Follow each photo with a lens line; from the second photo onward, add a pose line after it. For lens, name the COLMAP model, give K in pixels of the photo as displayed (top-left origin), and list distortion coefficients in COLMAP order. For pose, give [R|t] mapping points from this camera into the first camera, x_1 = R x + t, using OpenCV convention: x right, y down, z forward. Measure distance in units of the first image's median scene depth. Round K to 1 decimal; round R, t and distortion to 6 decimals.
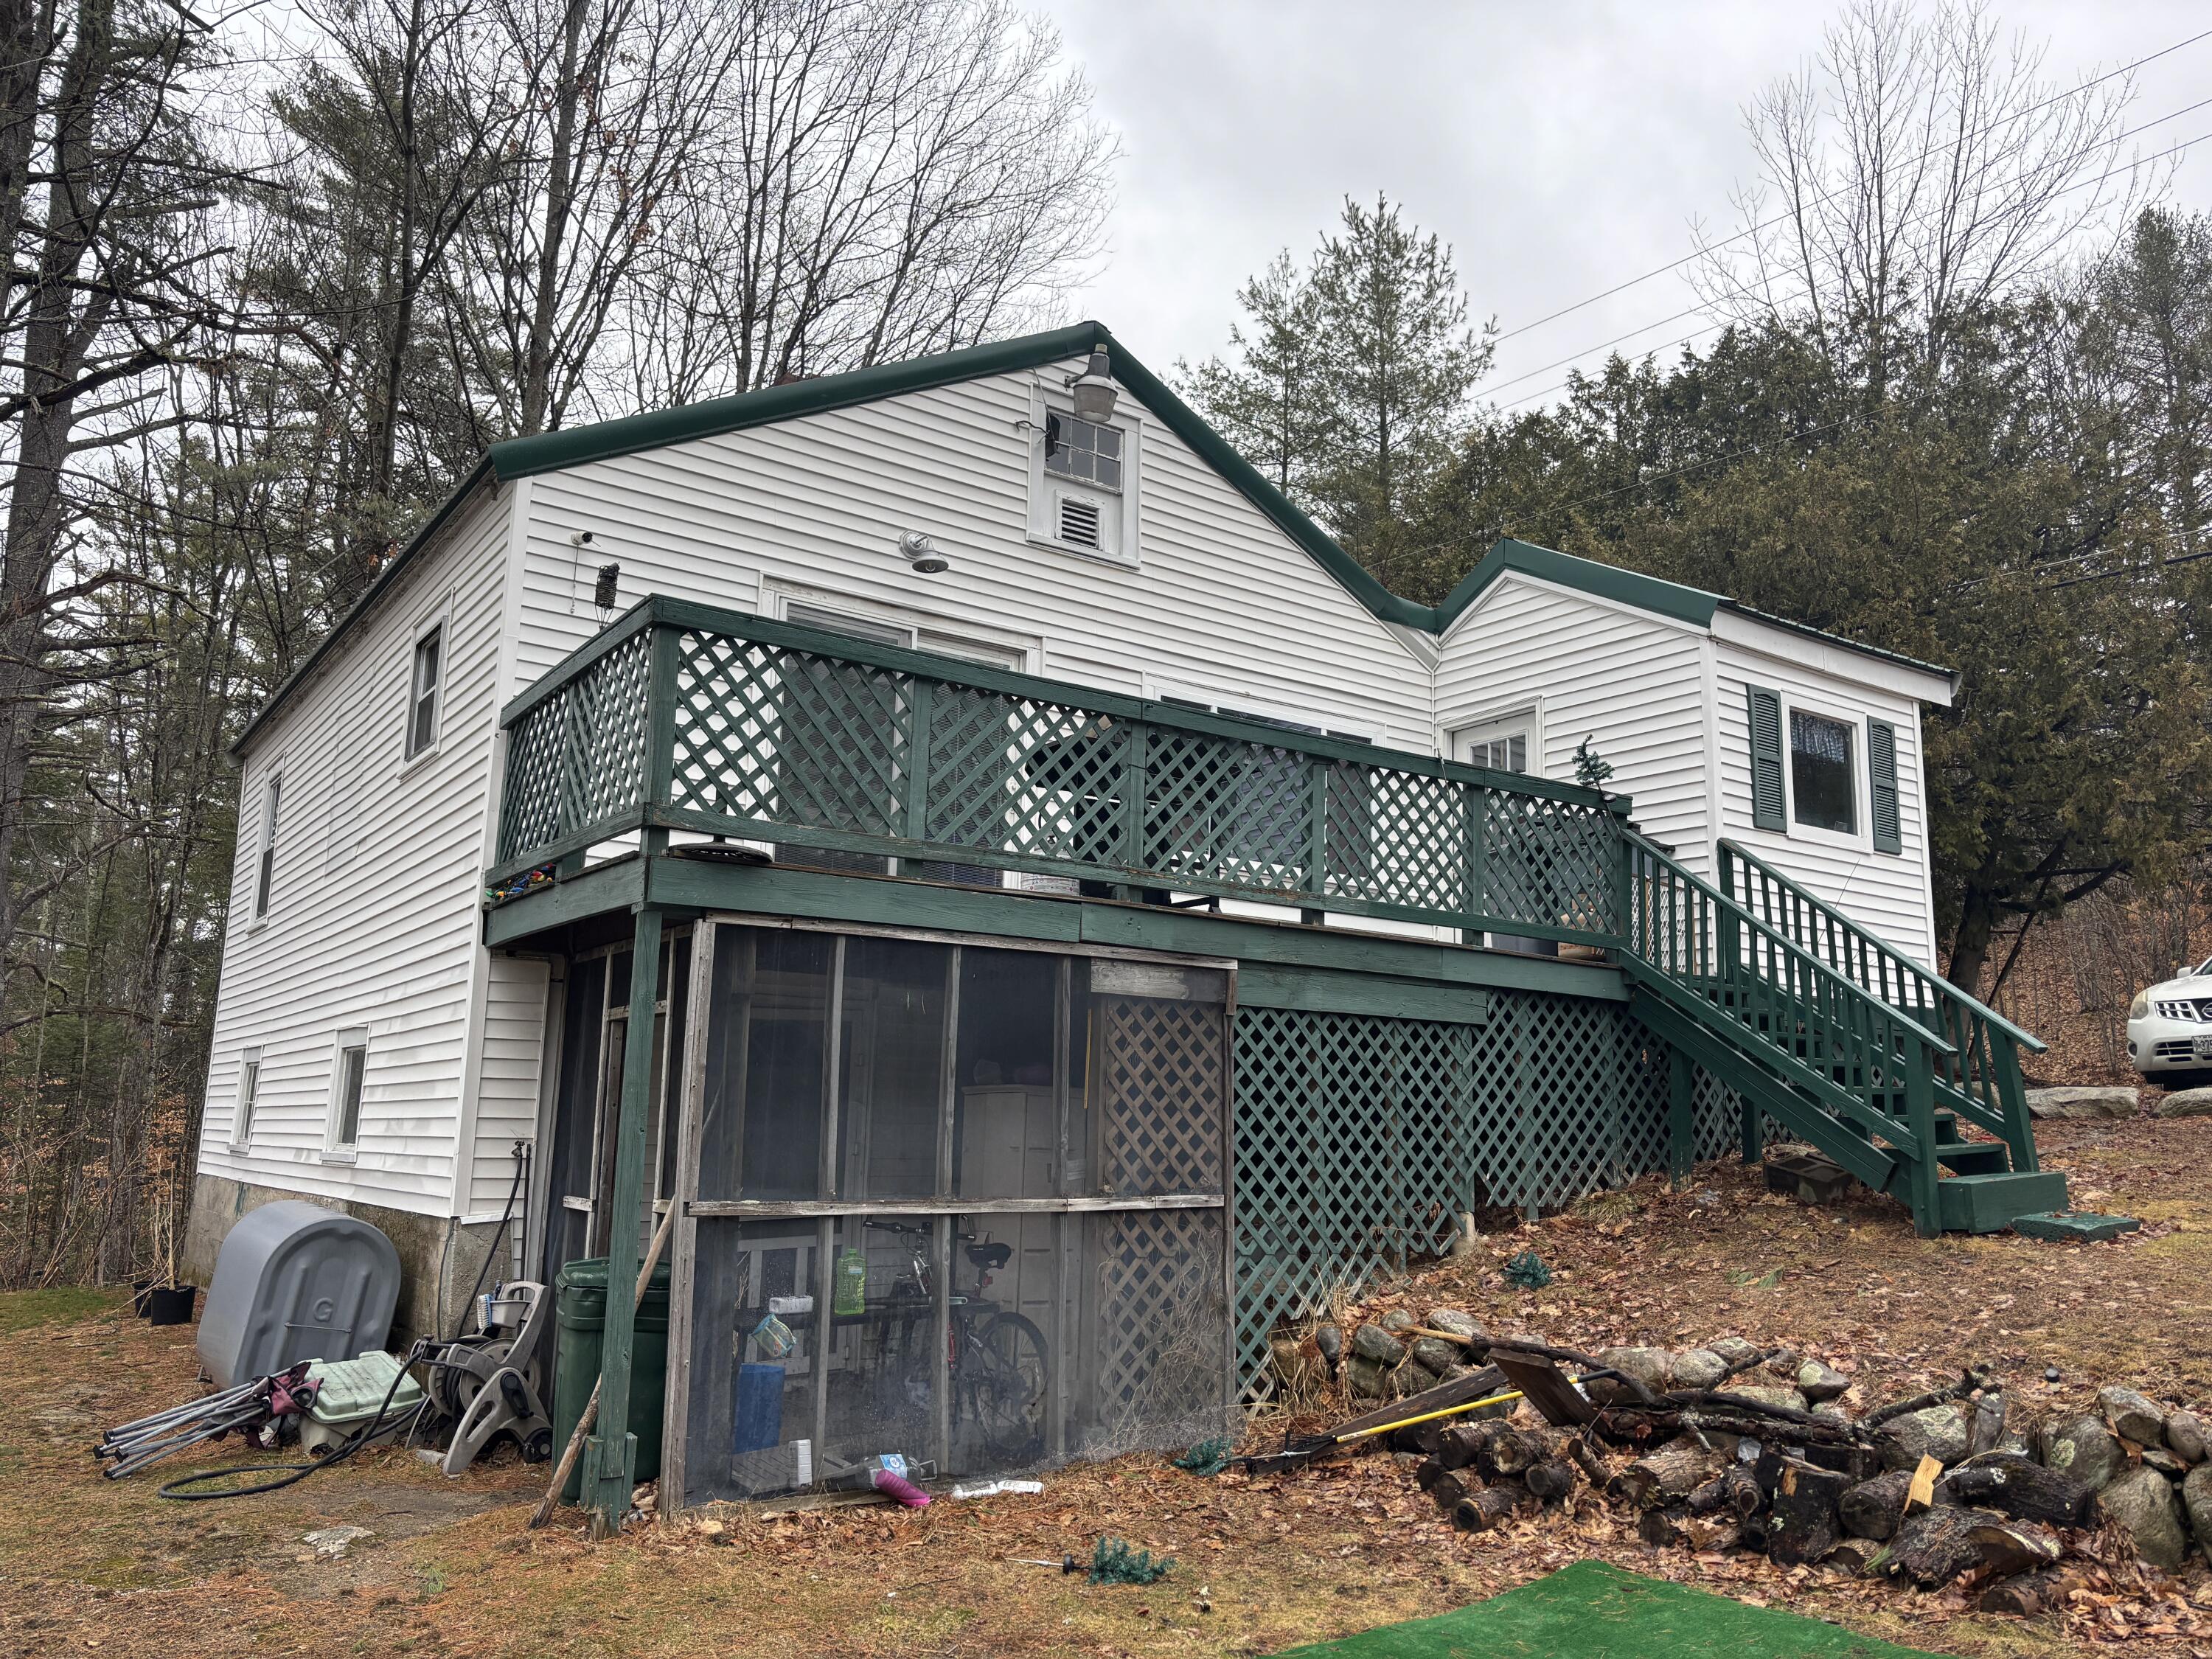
lens RADIAL K [[1667.5, 0, 1122.1], [0, 1667.5, 851.0], [0, 0, 1]] dist [0.052148, -0.043927]
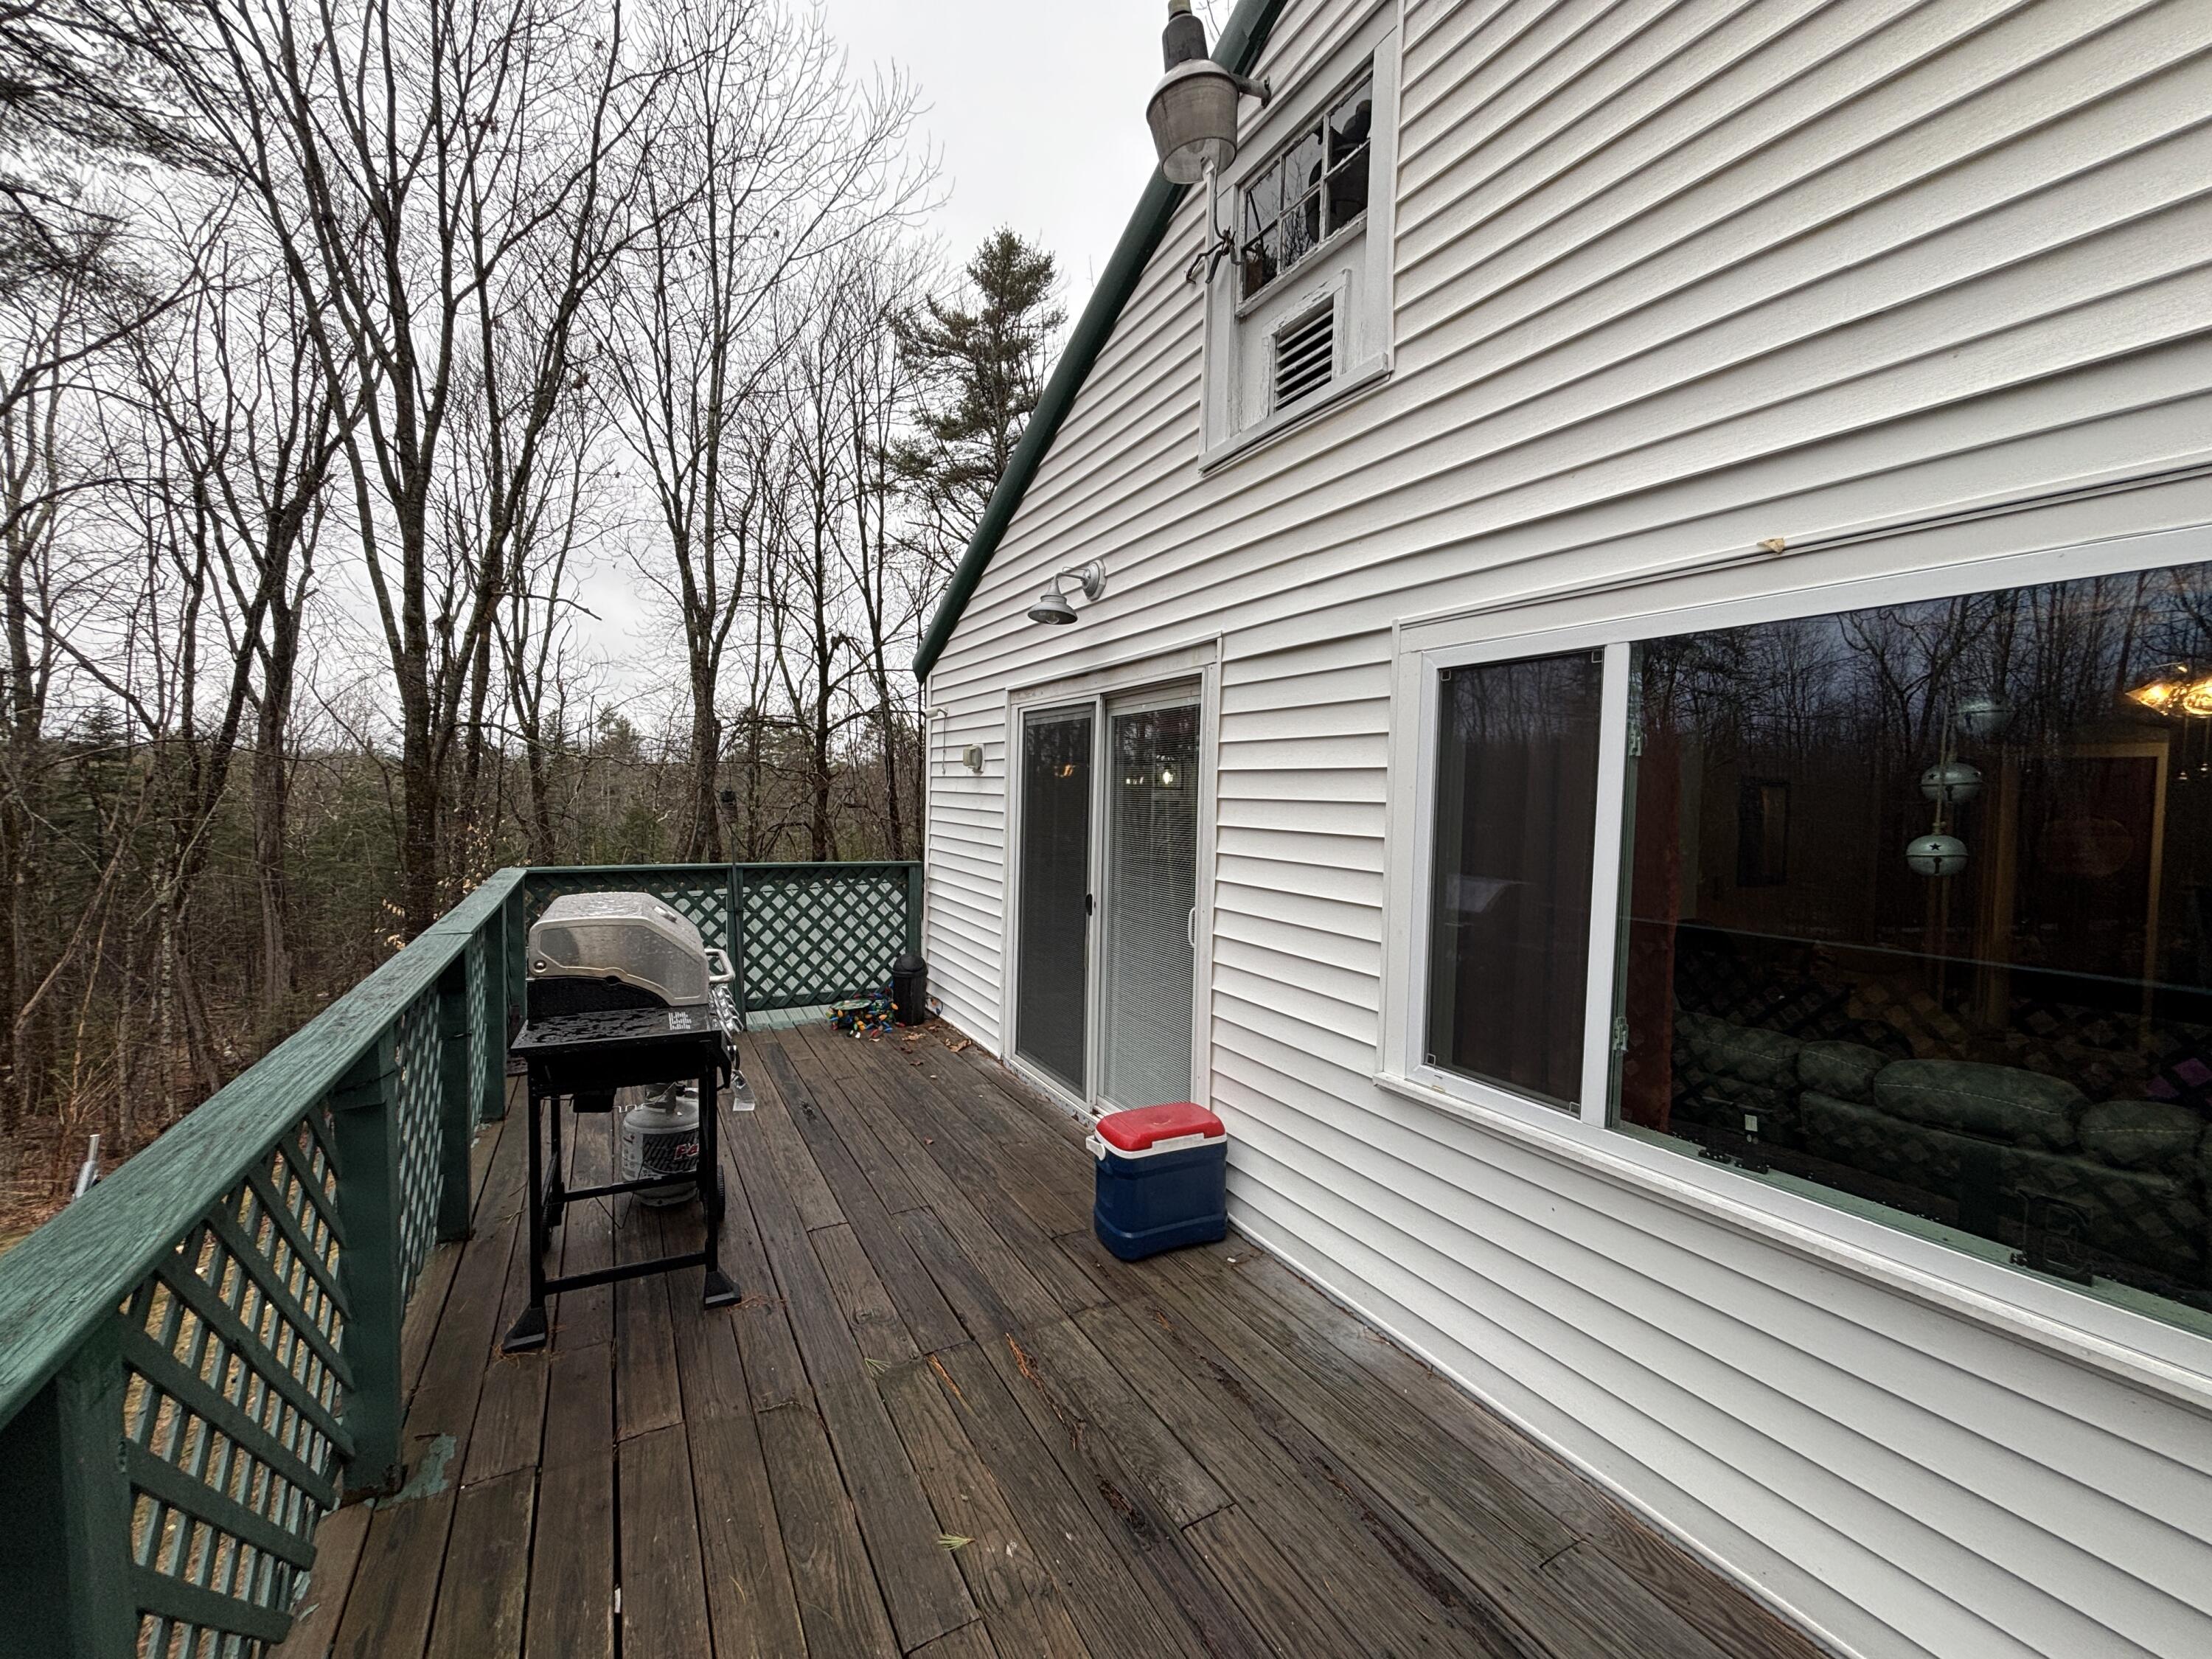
lens RADIAL K [[886.2, 0, 1092.7], [0, 886.2, 832.8], [0, 0, 1]] dist [0.000616, 0.000876]
pose [[-0.121553, 0.019318, -0.992397, 0.290440], [0.144360, 0.989524, 0.001580, -0.083307], [0.982031, -0.143070, -0.123069, 1.152537]]
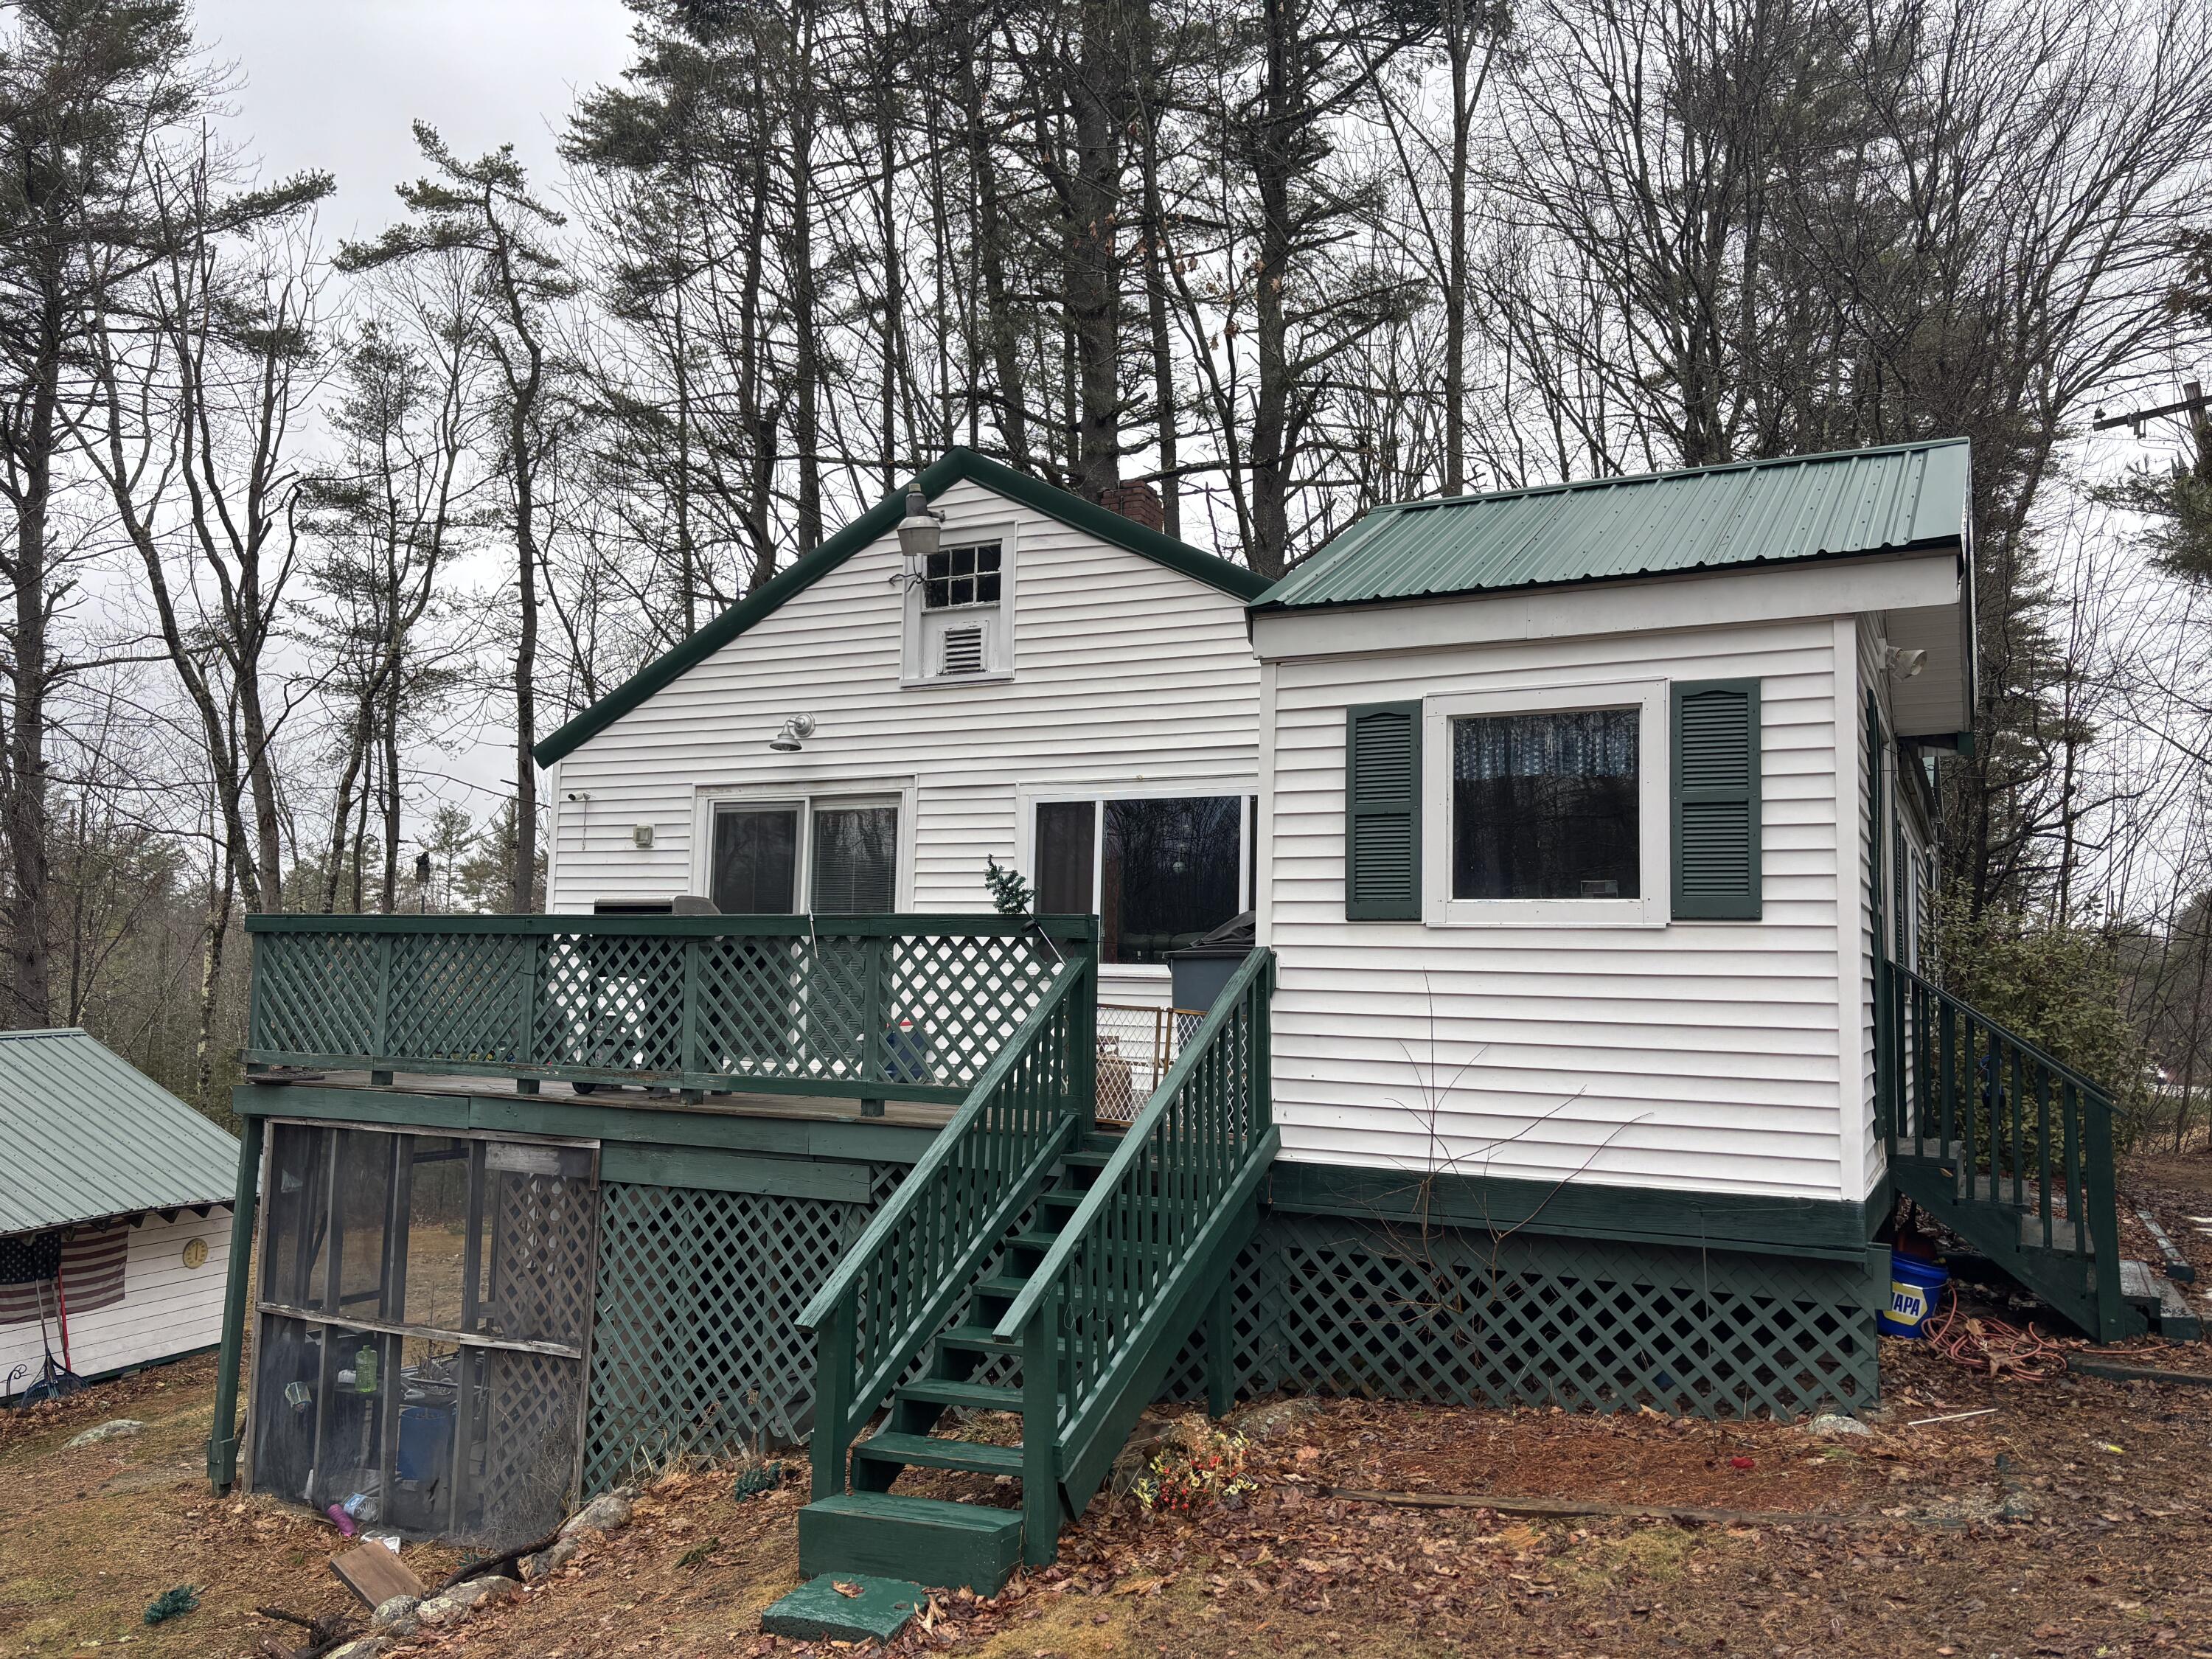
lens RADIAL K [[1667.5, 0, 1107.6], [0, 1667.5, 841.8], [0, 0, 1]] dist [0.052148, -0.043927]
pose [[0.454885, -0.087532, -0.886238, 1.101409], [0.138176, 0.990043, -0.026862, -0.048344], [0.879765, -0.110238, 0.462451, 0.716844]]
